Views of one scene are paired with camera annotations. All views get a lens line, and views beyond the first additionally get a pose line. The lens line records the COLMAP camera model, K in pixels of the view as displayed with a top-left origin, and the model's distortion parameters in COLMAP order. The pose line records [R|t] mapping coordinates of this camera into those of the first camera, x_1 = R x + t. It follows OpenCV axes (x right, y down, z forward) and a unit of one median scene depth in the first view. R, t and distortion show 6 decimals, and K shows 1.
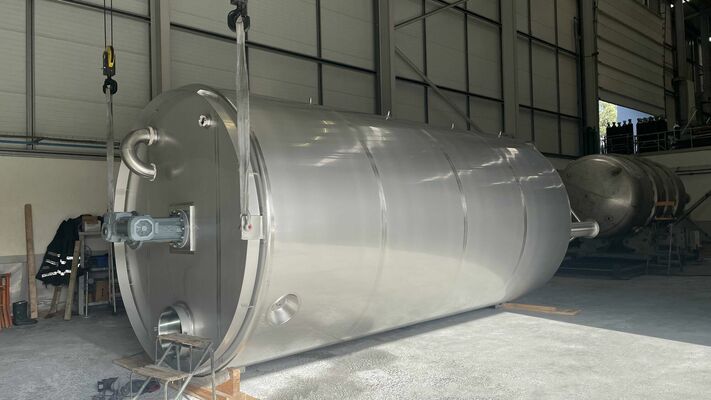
lens RADIAL K [[539.8, 0, 357.1], [0, 539.8, 198.9], [0, 0, 1]] dist [0.062059, -0.035429]
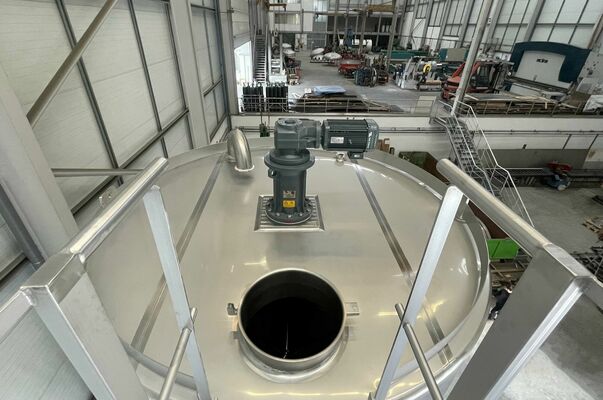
lens RADIAL K [[288.5, 0, 297.6], [0, 288.5, 199.3], [0, 0, 1]] dist [-0.003117, 0.000804]
pose [[0.649643, -0.362528, 0.668235, 0.029177], [-0.060593, 0.851492, 0.520855, -0.269548], [-0.757821, -0.378859, 0.531199, 0.510217]]
